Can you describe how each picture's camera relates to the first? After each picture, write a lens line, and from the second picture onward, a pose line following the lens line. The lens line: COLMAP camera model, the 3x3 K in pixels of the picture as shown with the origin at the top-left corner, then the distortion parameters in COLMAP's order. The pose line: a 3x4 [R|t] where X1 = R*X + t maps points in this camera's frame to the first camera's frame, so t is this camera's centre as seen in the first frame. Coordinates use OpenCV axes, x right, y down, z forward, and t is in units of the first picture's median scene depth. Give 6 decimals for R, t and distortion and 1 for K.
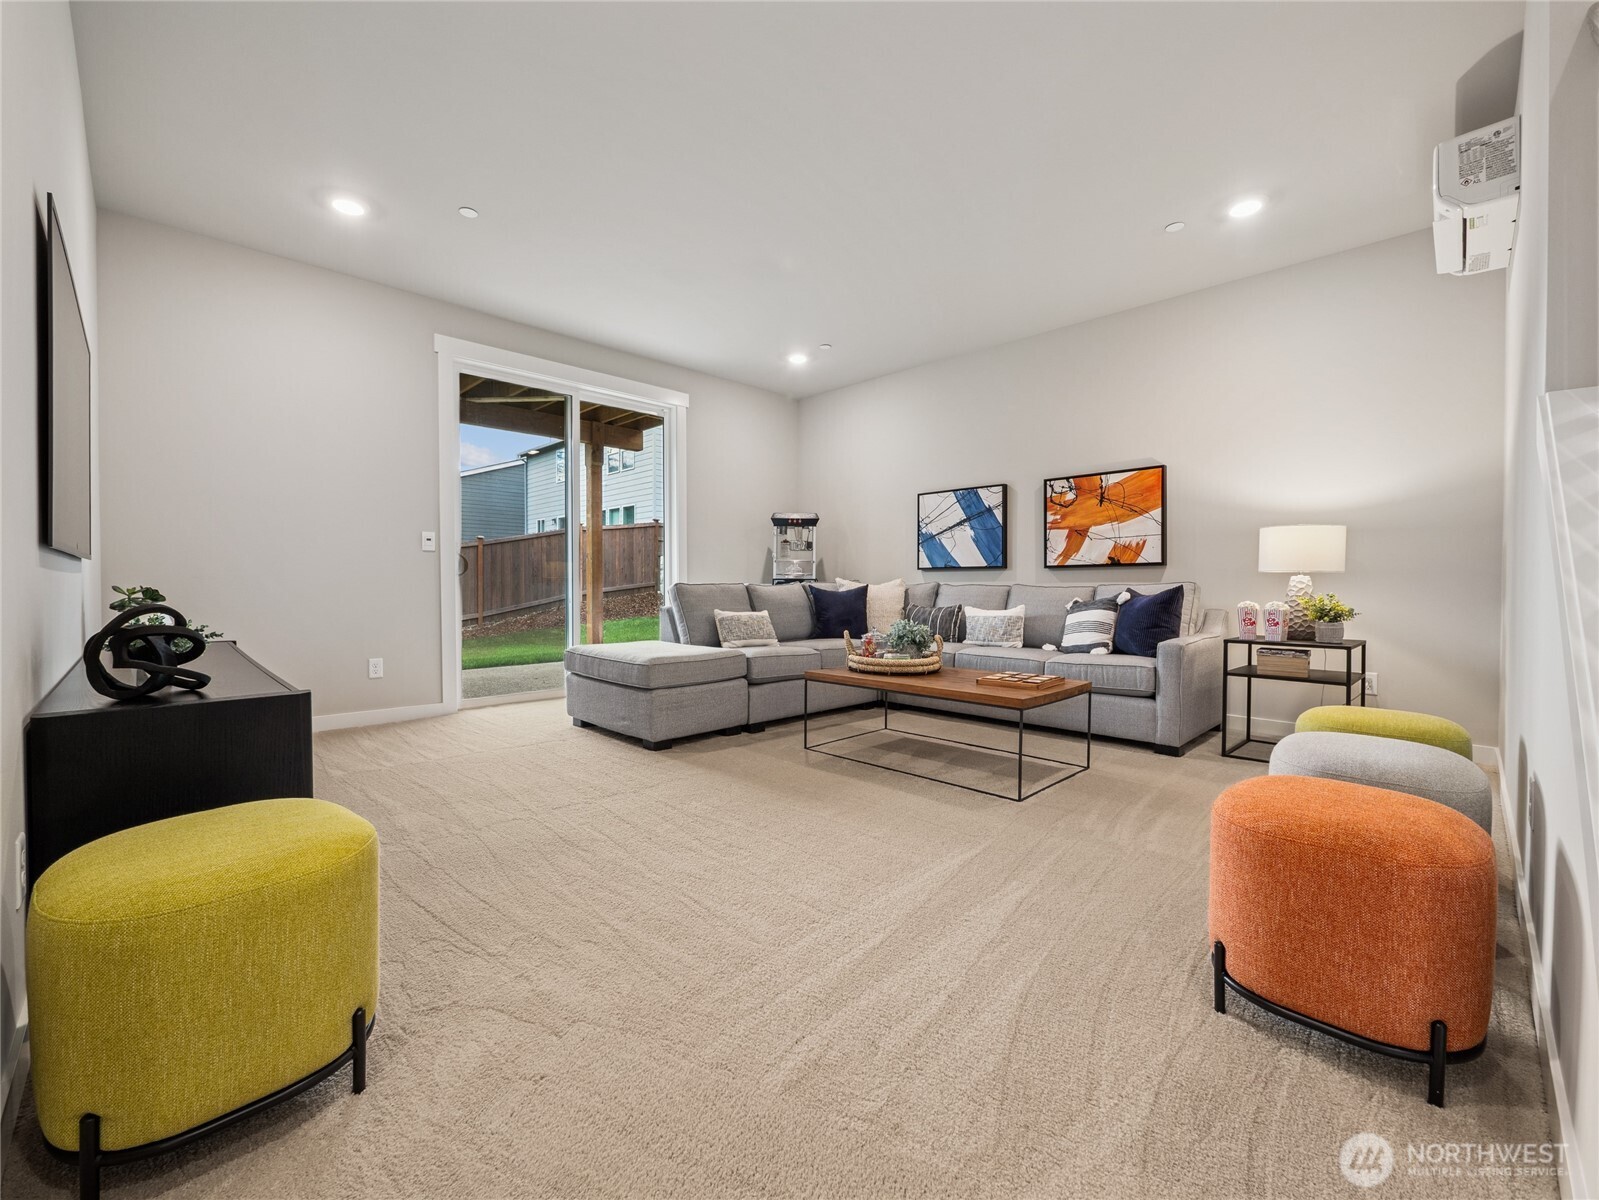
lens RADIAL K [[664.7, 0, 792.8], [0, 664.7, 596.5], [0, 0, 1]] dist [-0.001916, -0.000075]
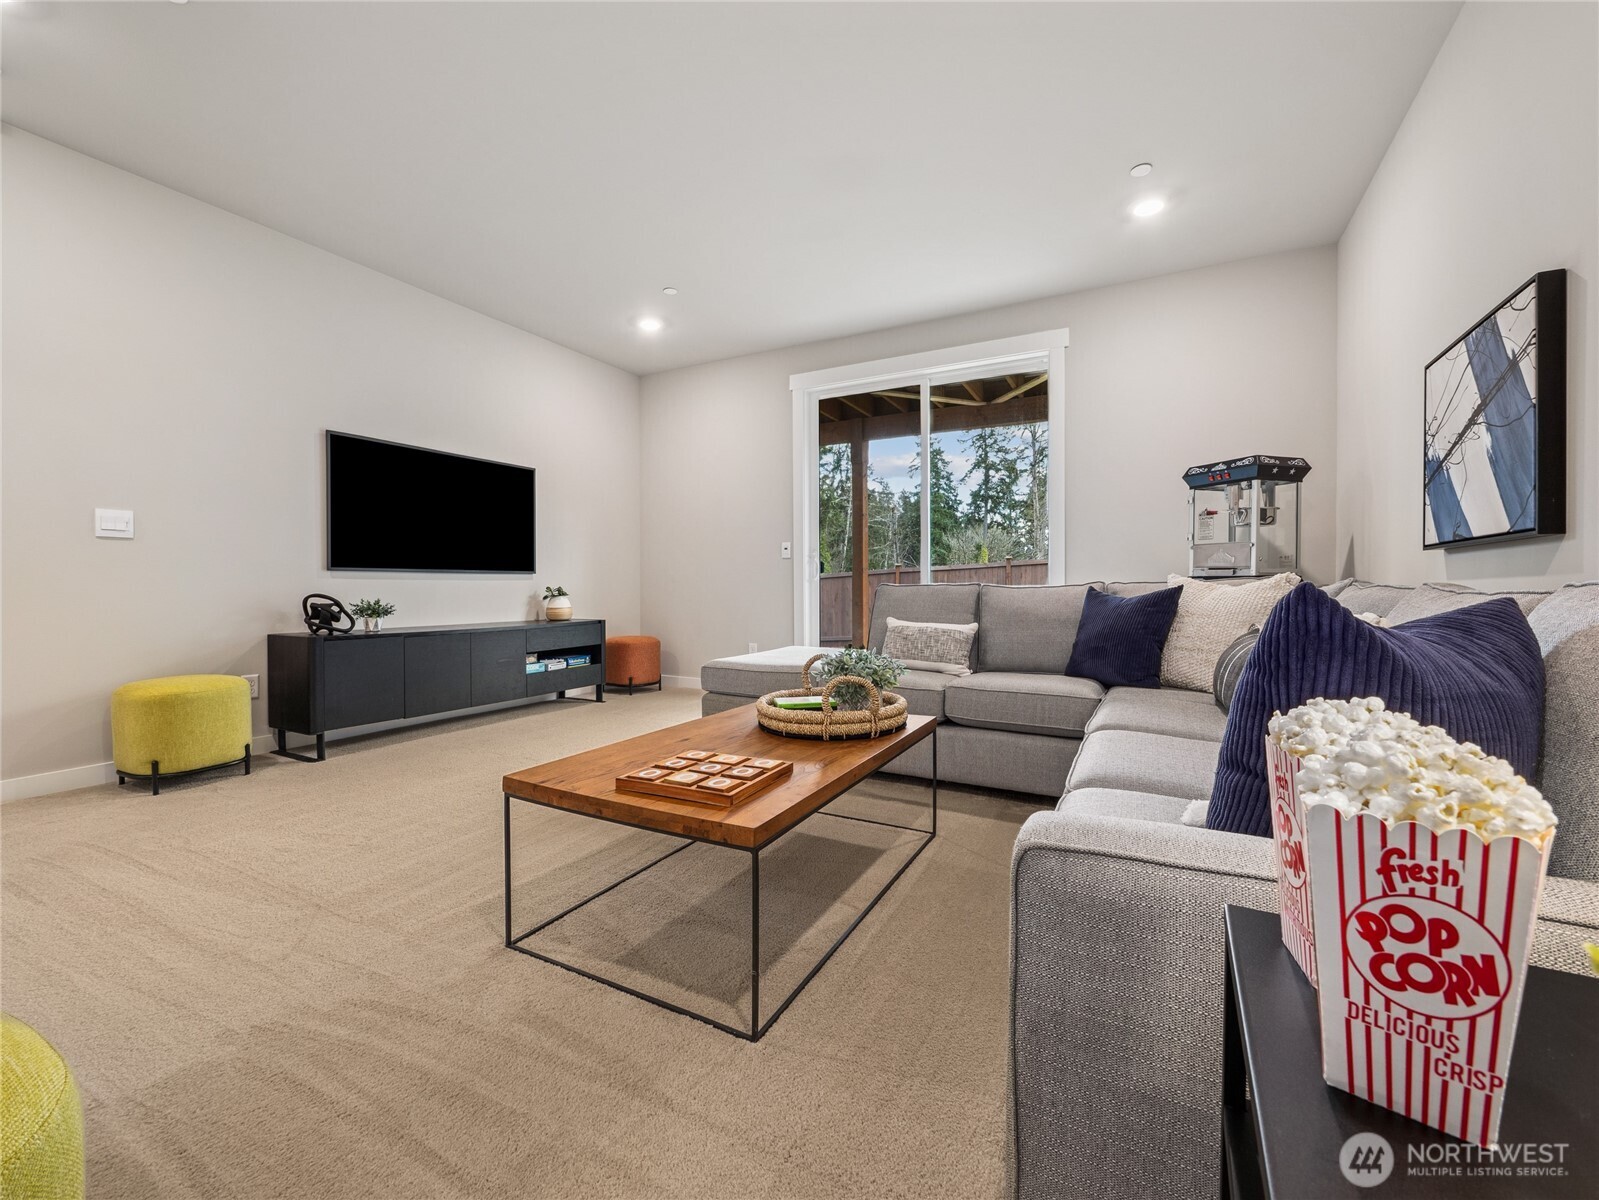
lens RADIAL K [[664.7, 0, 792.8], [0, 664.7, 596.5], [0, 0, 1]] dist [-0.001916, -0.000075]
pose [[0.295007, 0.015296, -0.955373, 0.497903], [-0.014265, 0.999831, 0.011603, -0.010547], [0.955389, 0.010205, 0.295175, 0.534301]]
